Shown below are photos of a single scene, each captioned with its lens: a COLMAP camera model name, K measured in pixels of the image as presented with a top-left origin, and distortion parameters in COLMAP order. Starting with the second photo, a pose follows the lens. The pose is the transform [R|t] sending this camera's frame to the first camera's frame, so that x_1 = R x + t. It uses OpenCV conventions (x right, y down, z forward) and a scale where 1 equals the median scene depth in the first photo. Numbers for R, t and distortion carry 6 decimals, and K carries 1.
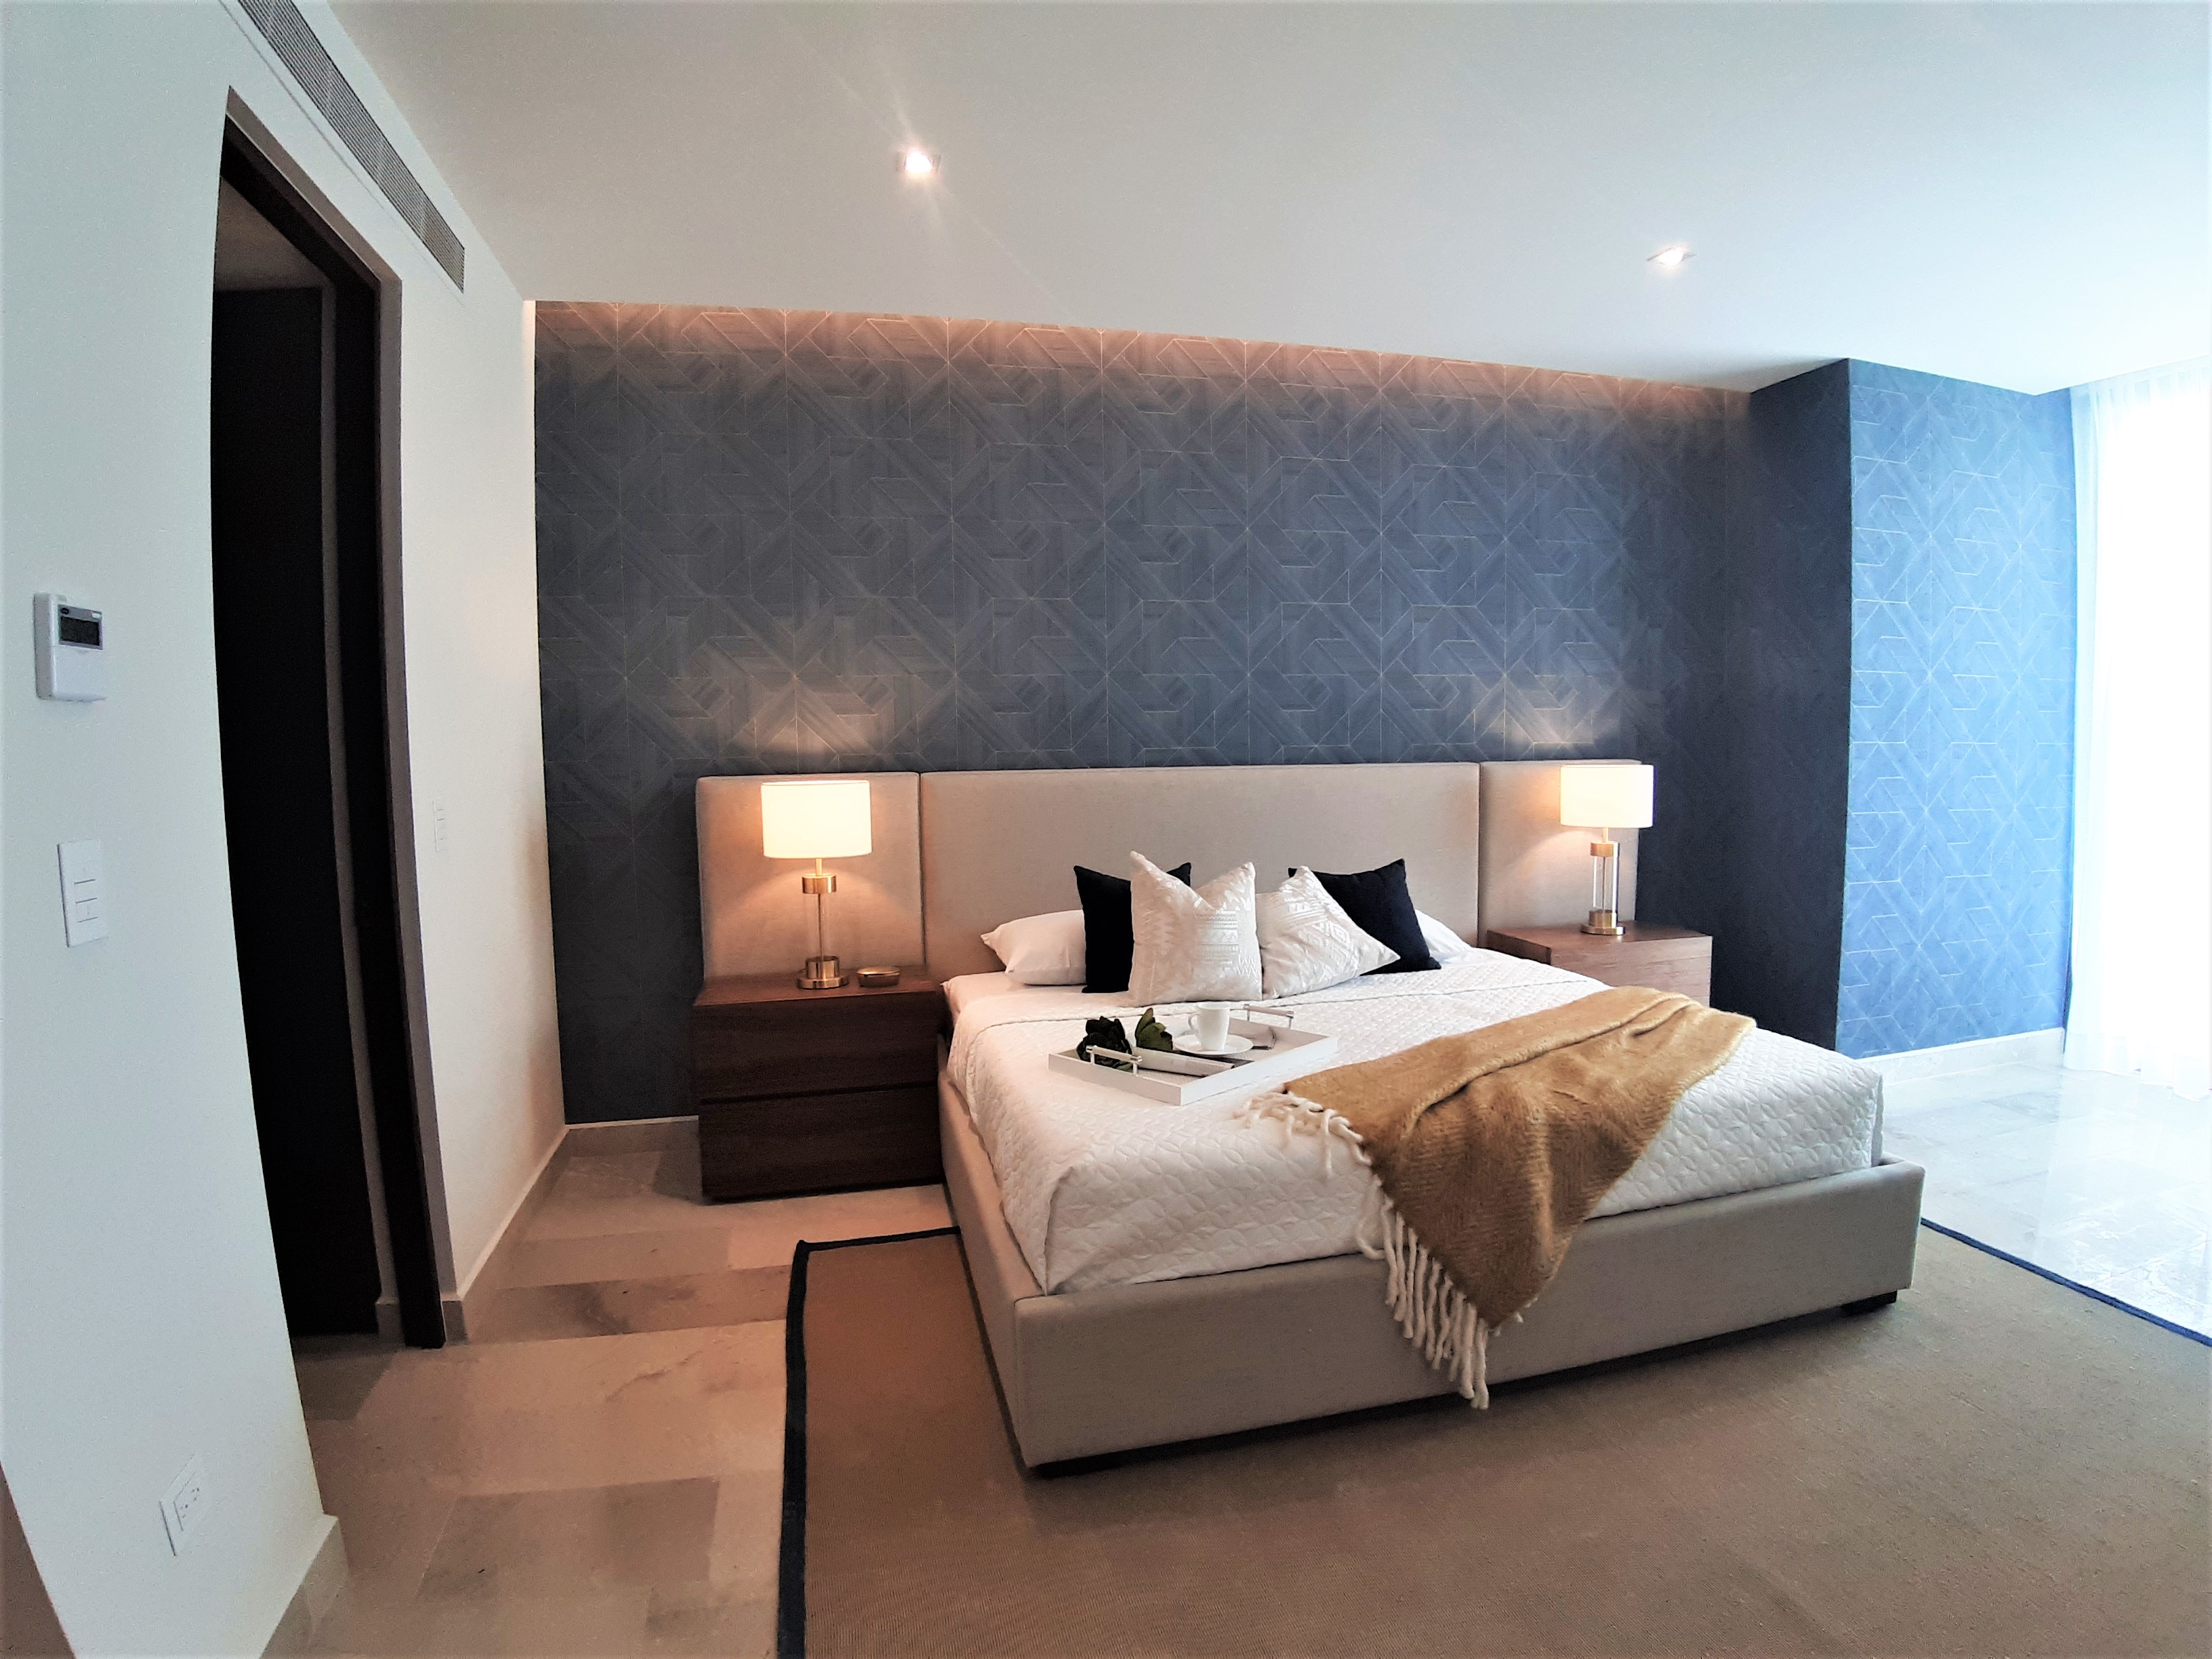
lens RADIAL K [[1132.7, 0, 1106.0], [0, 1132.7, 829.5], [0, 0, 1]] dist [-0.072981, -0.026087]
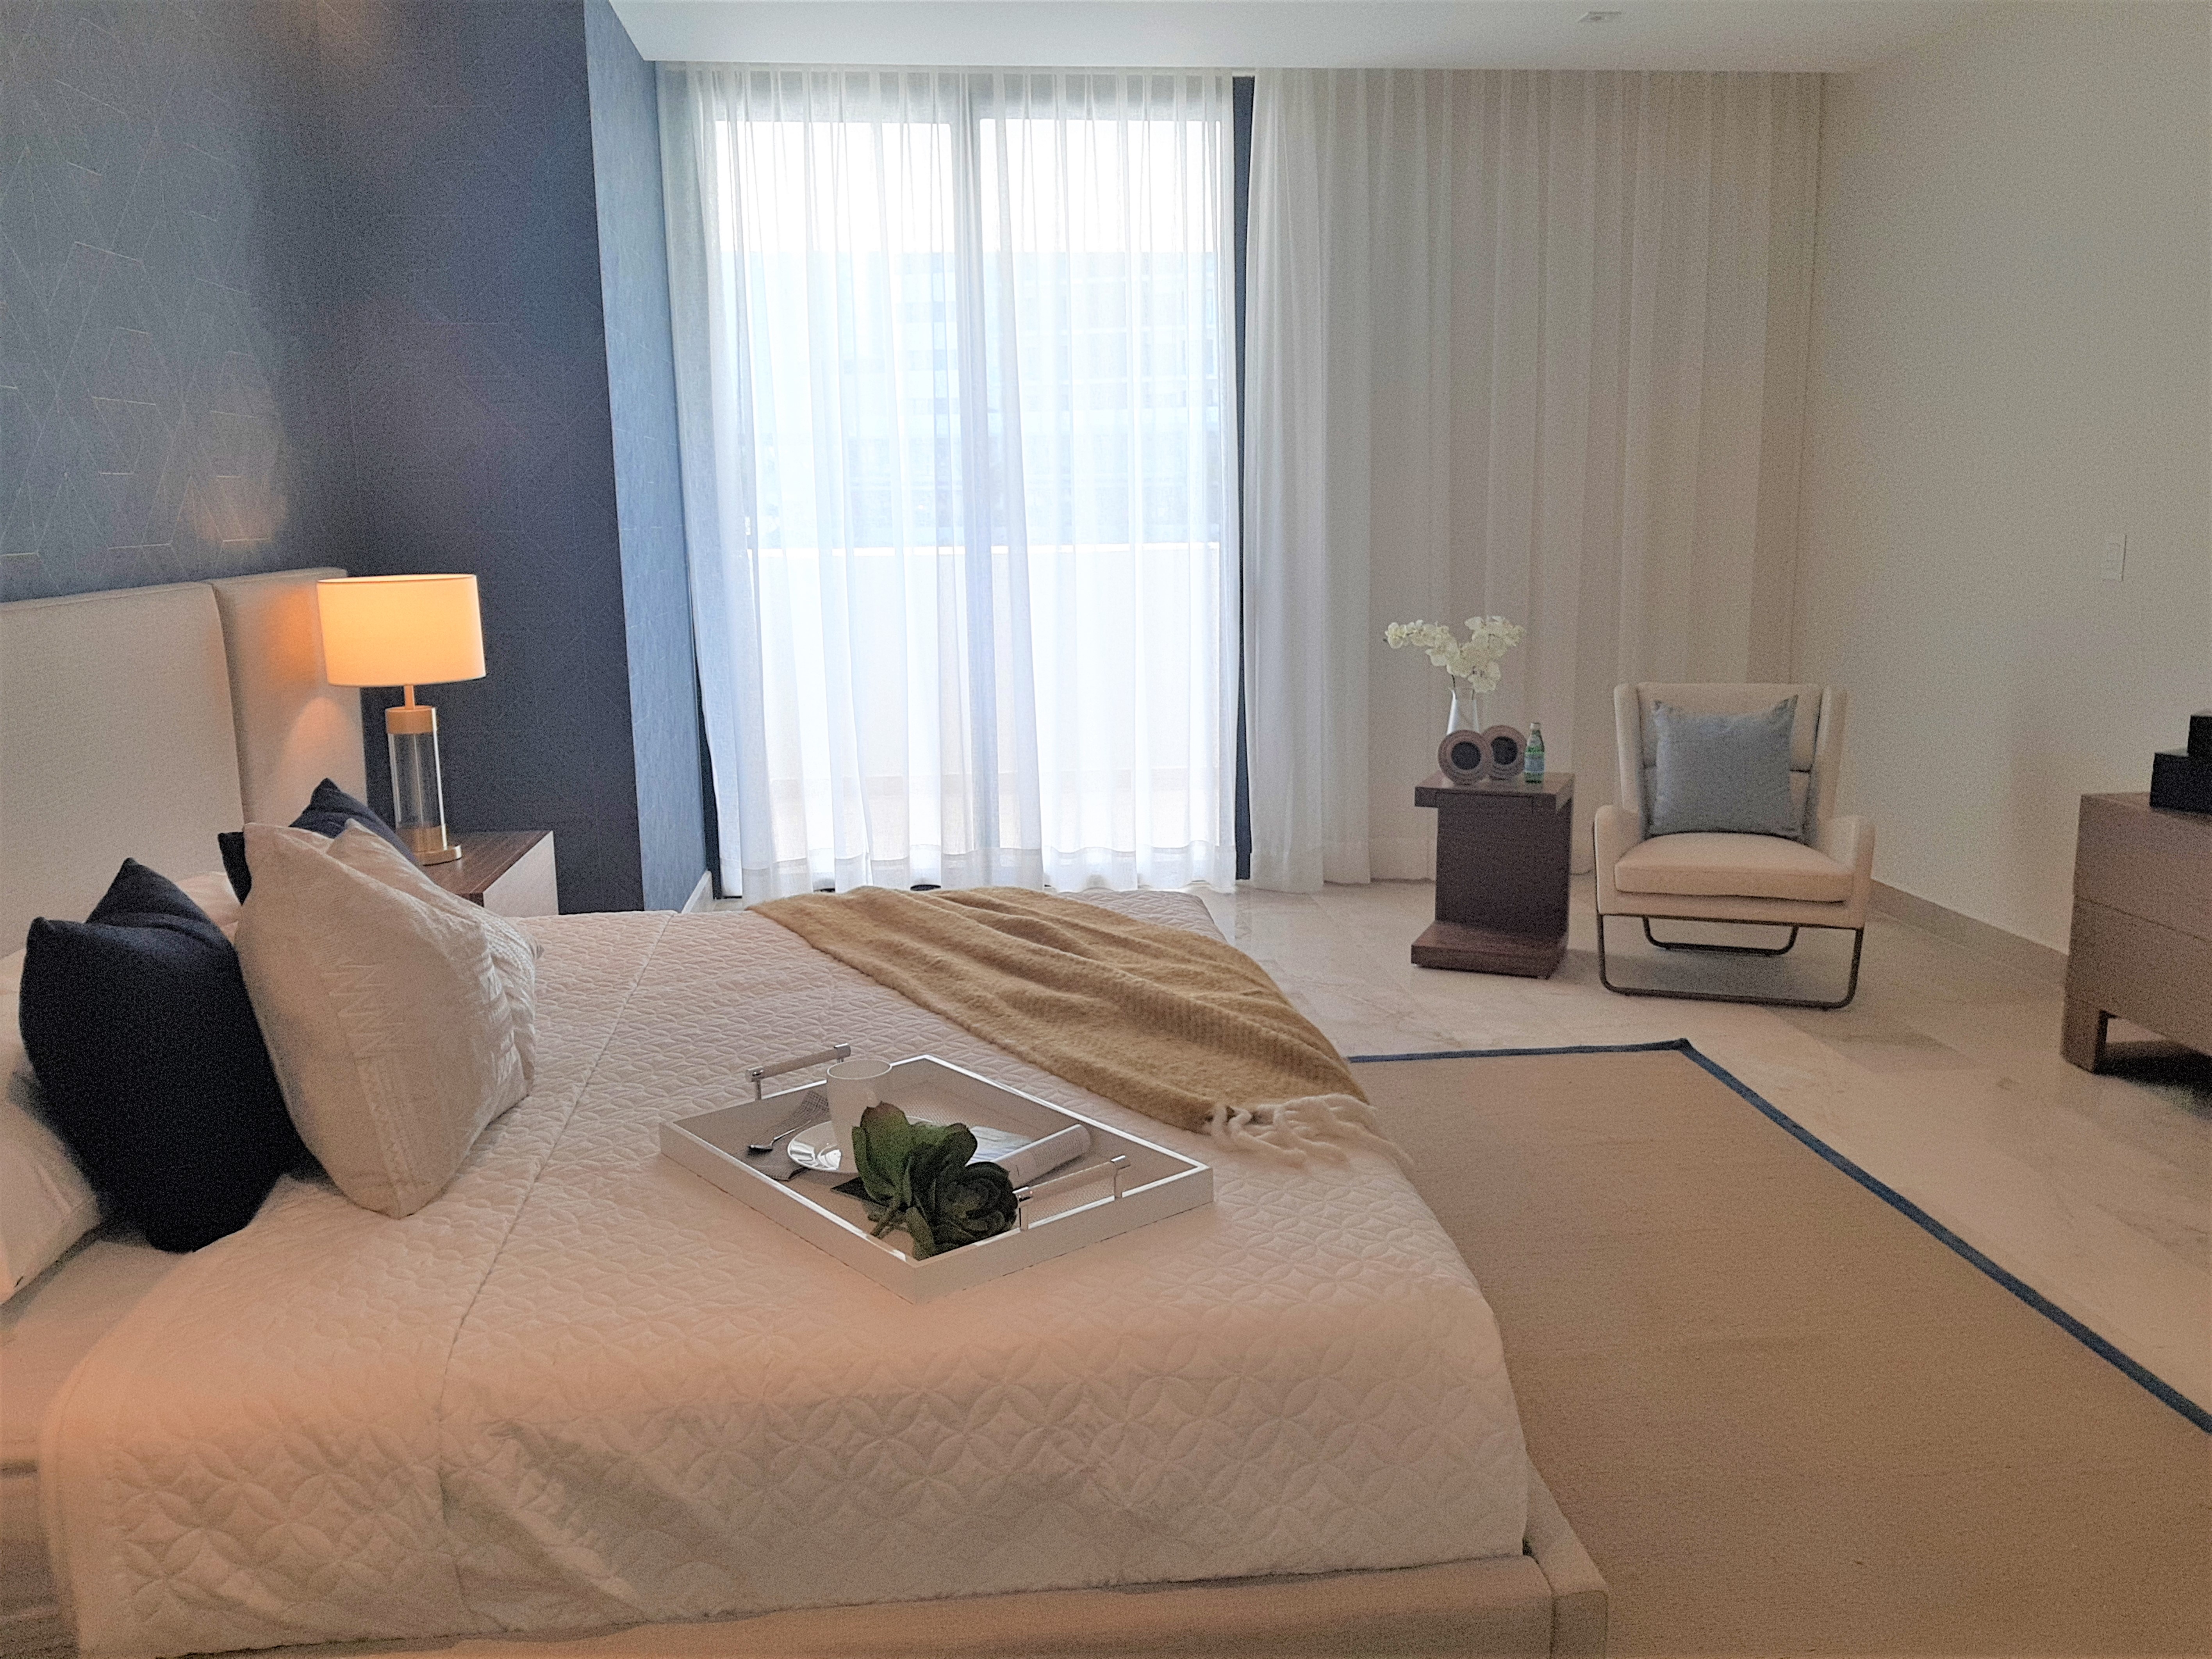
lens RADIAL K [[1710.6, 0, 1106.0], [0, 1710.6, 829.5], [0, 0, 1]] dist [0.004077, -0.000061]
pose [[0.149200, -0.179021, 0.972466, -0.481838], [0.097958, 0.981312, 0.165621, -0.048849], [-0.983943, 0.070550, 0.163949, 0.619616]]
